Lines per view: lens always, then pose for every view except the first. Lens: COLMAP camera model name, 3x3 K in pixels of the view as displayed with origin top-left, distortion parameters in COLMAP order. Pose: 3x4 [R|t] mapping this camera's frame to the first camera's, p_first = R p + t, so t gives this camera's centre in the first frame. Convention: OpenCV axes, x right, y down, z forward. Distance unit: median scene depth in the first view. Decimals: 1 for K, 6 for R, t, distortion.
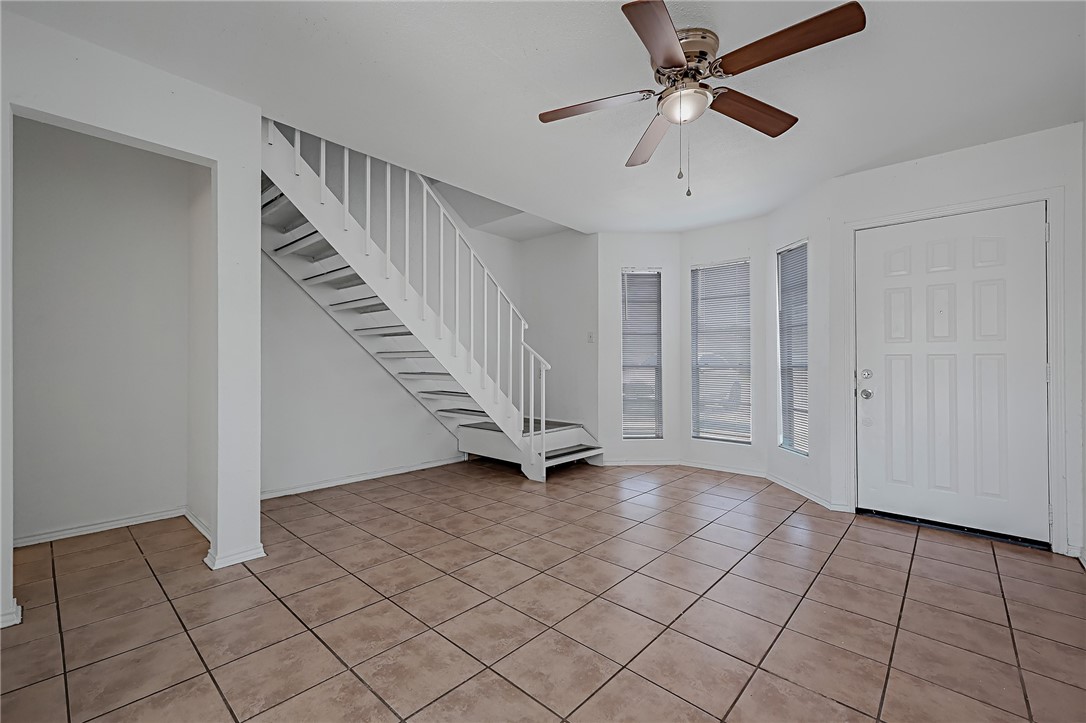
lens RADIAL K [[446.1, 0, 553.1], [0, 446.1, 360.3], [0, 0, 1]] dist [0.001020, -0.000175]
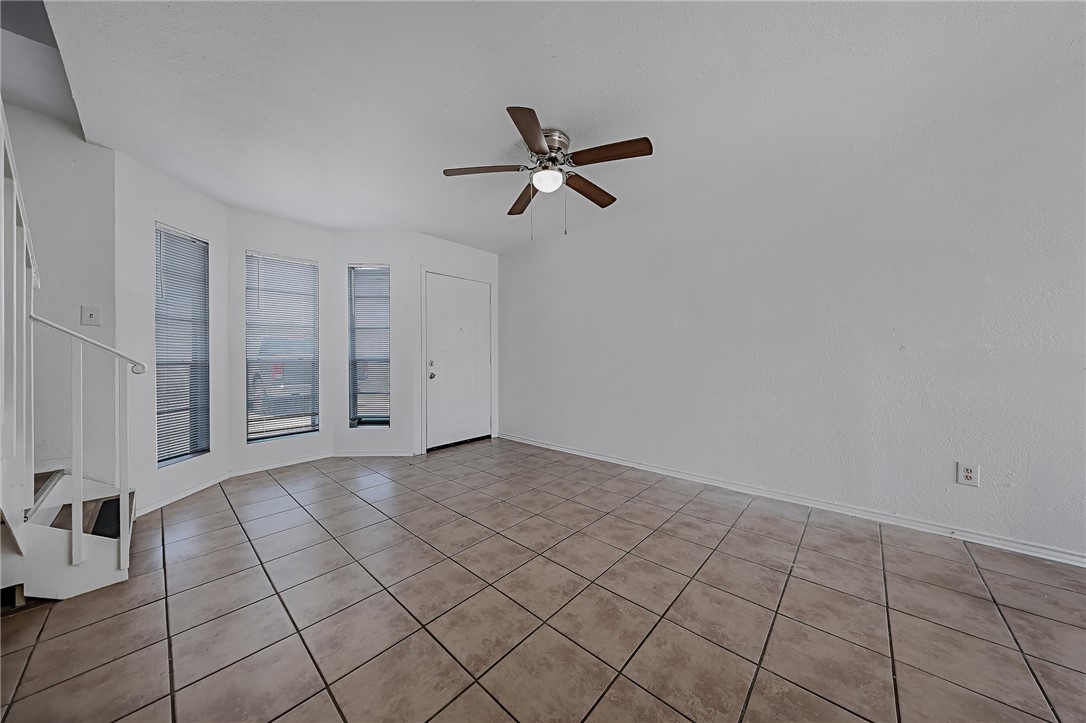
lens RADIAL K [[338.2, 0, 517.4], [0, 338.2, 358.5], [0, 0, 1]] dist [-0.000387, 0.000011]
pose [[0.076687, -0.015334, 0.996937, -0.557283], [-0.001530, 0.999879, 0.015497, -0.005464], [-0.997054, -0.002714, 0.076654, 0.693696]]
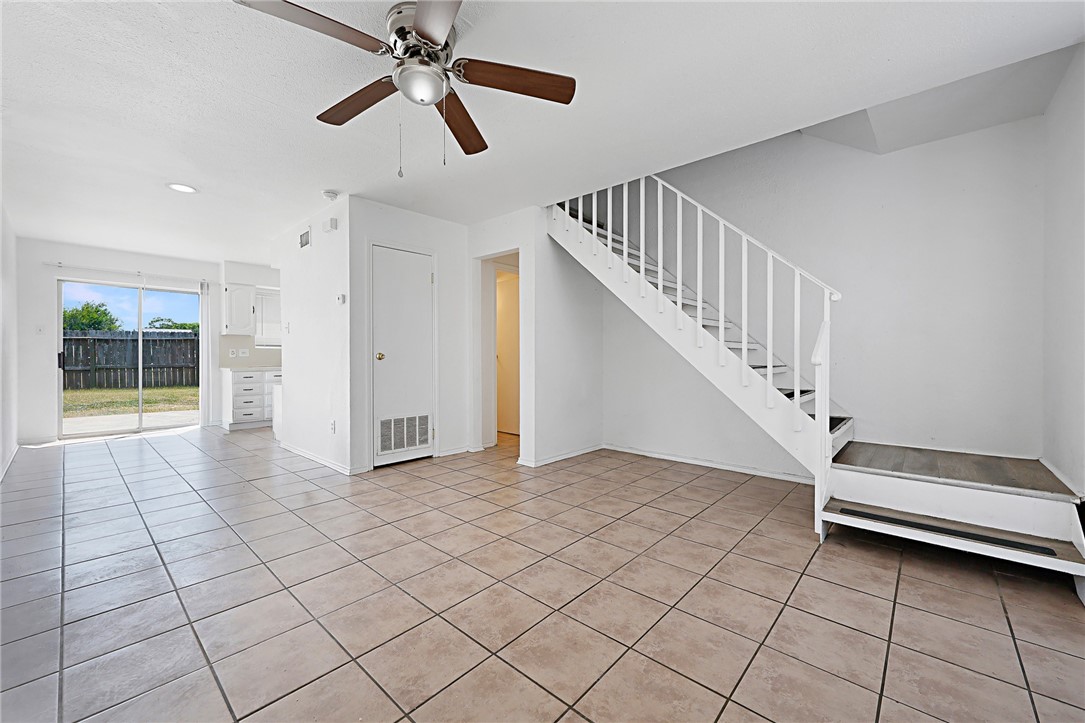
lens RADIAL K [[438.8, 0, 542.5], [0, 438.8, 361.5], [0, 0, 1]] dist [0.014682, 0.000022]
pose [[-0.007163, 0.011635, -0.999907, 0.858798], [0.008241, 0.999899, 0.011576, 0.007997], [0.999940, -0.008157, -0.007259, 0.865015]]
